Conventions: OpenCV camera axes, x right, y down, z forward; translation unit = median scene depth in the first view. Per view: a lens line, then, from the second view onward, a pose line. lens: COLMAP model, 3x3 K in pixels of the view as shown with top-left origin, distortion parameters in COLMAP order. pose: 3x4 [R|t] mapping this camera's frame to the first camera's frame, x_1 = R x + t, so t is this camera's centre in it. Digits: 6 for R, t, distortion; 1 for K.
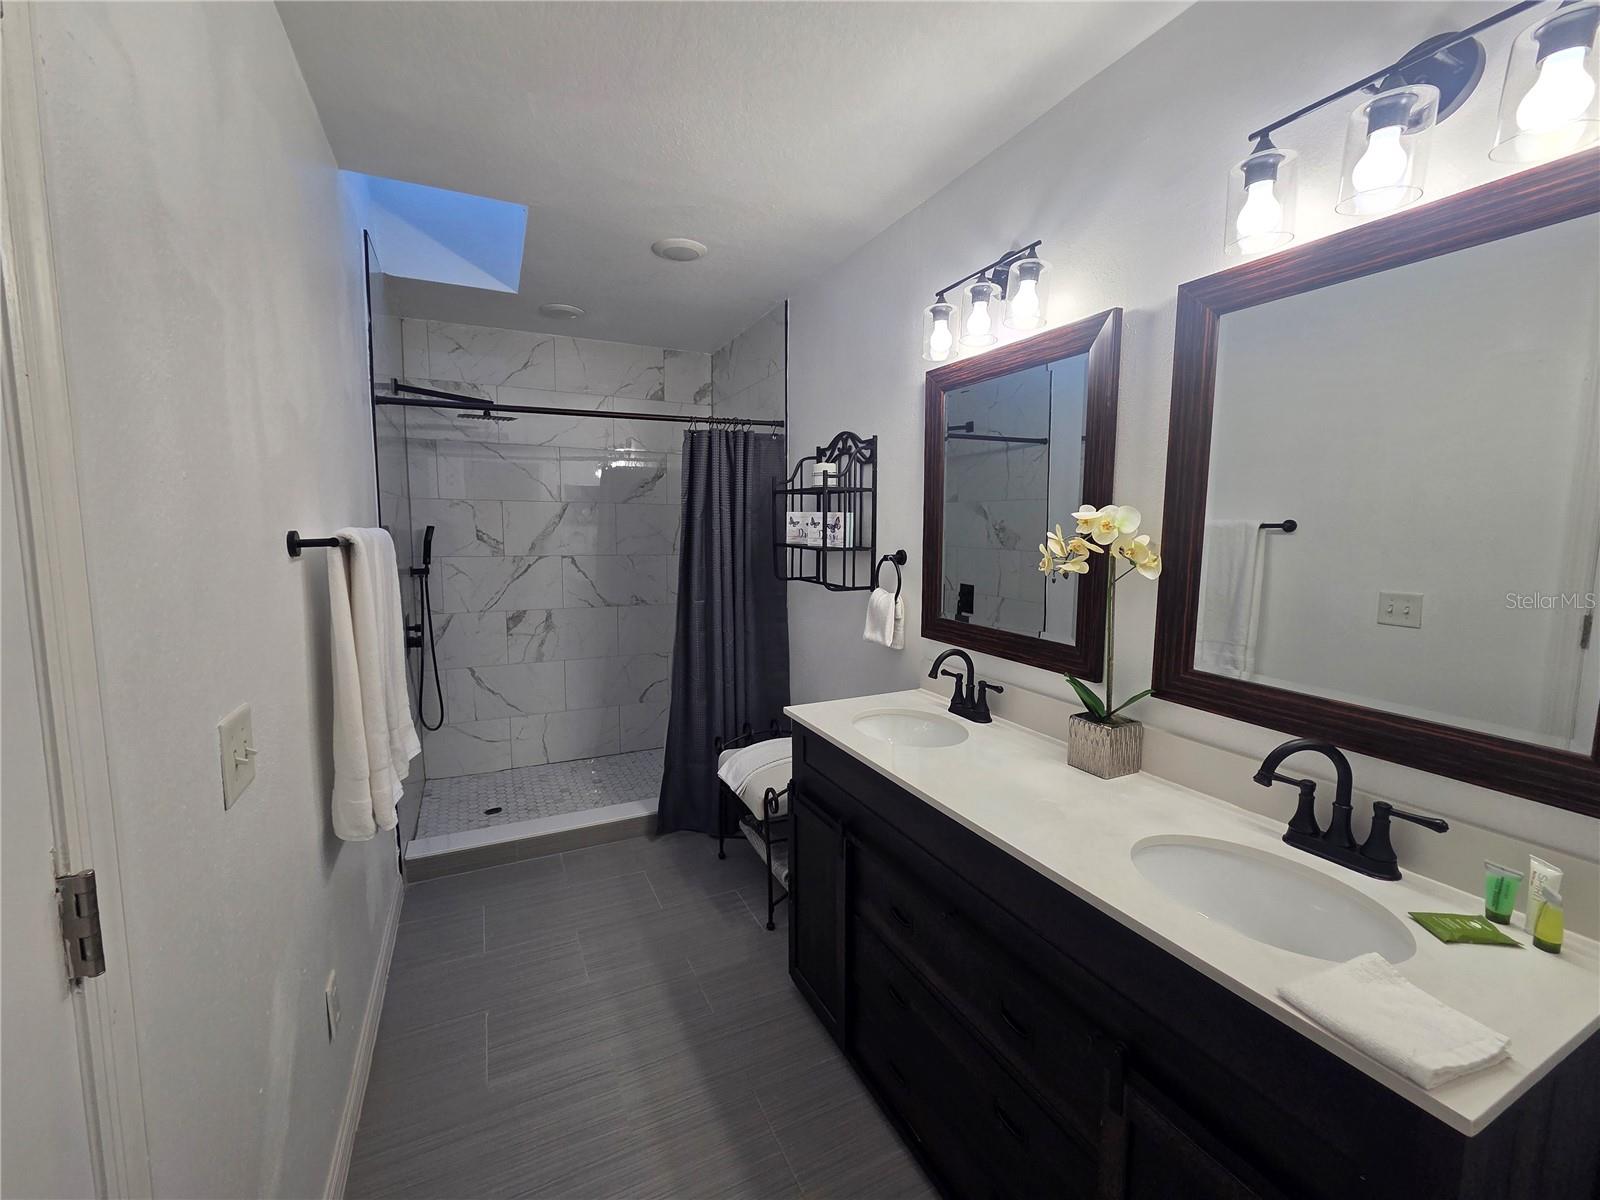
lens RADIAL K [[656.9, 0, 804.1], [0, 656.9, 596.9], [0, 0, 1]] dist [0.001257, 0.001914]
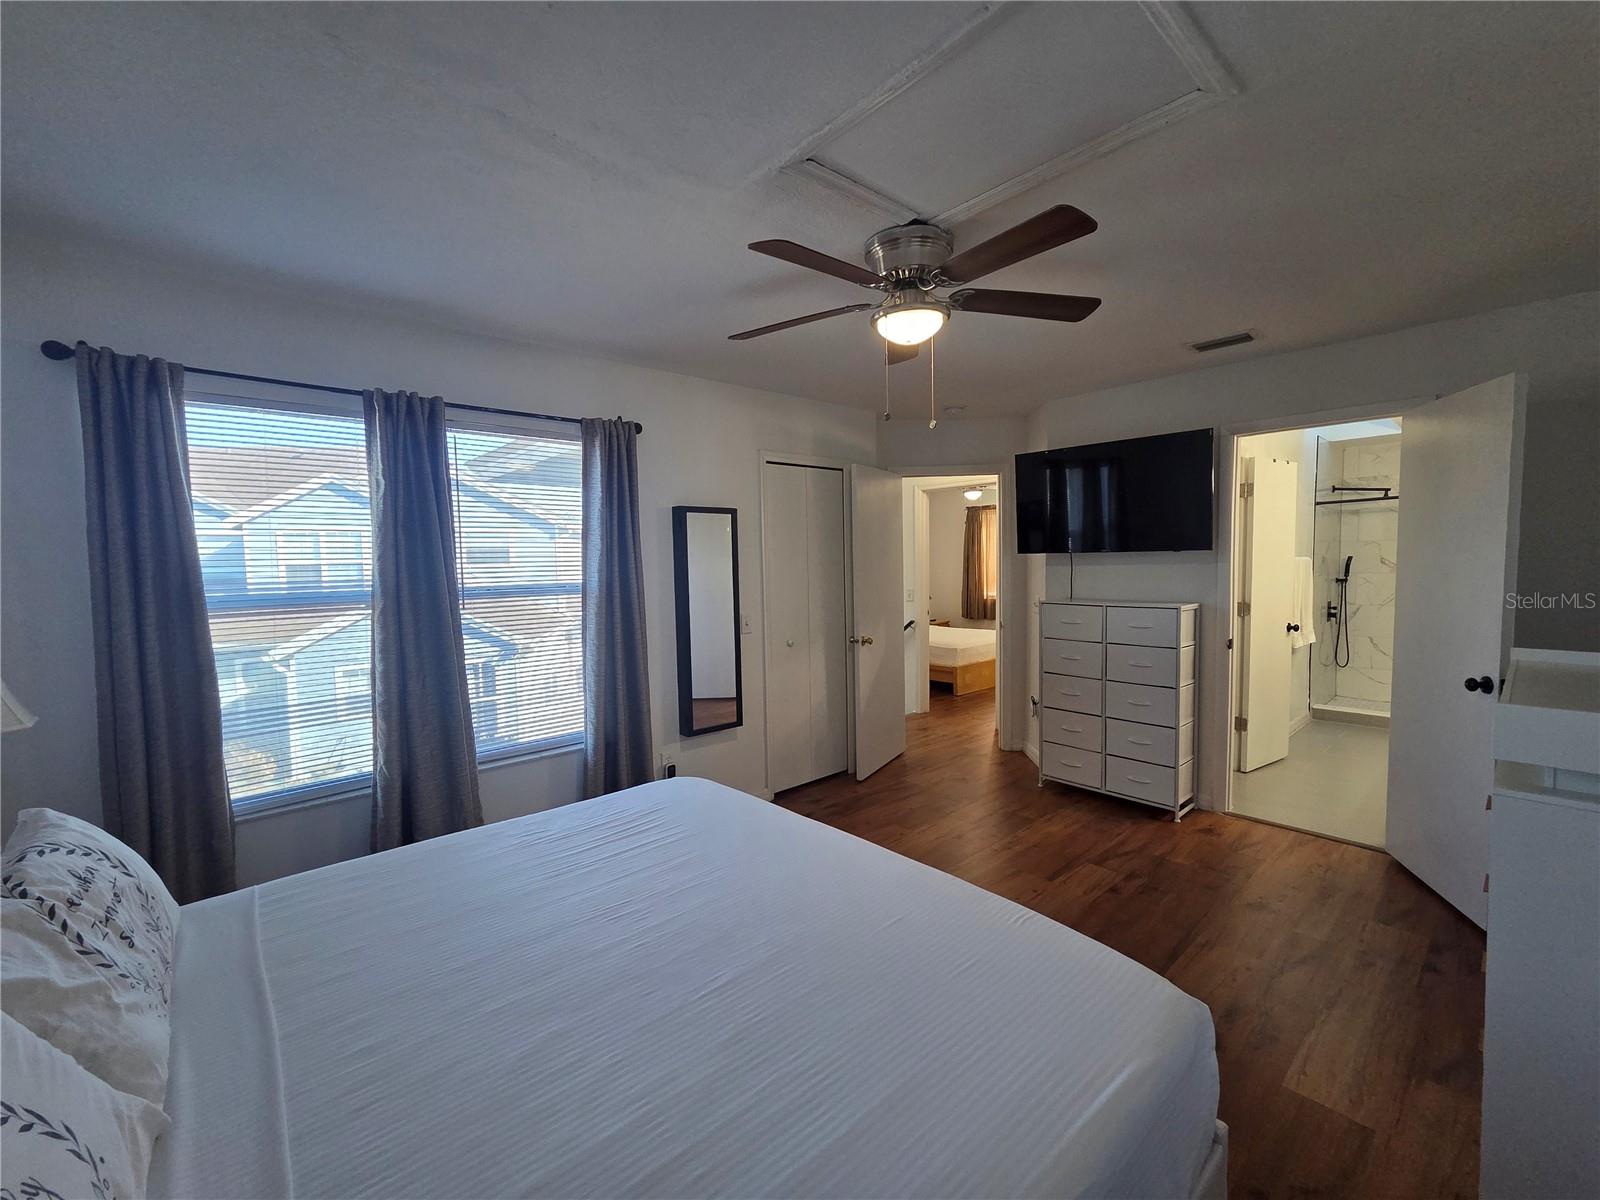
lens RADIAL K [[656.9, 0, 804.8], [0, 656.9, 598.1], [0, 0, 1]] dist [0.001257, 0.001914]
pose [[0.269936, 0.041849, -0.961968, 0.817189], [-0.087607, 0.995979, 0.018745, 0.110922], [0.958885, 0.079215, 0.272517, -0.987869]]
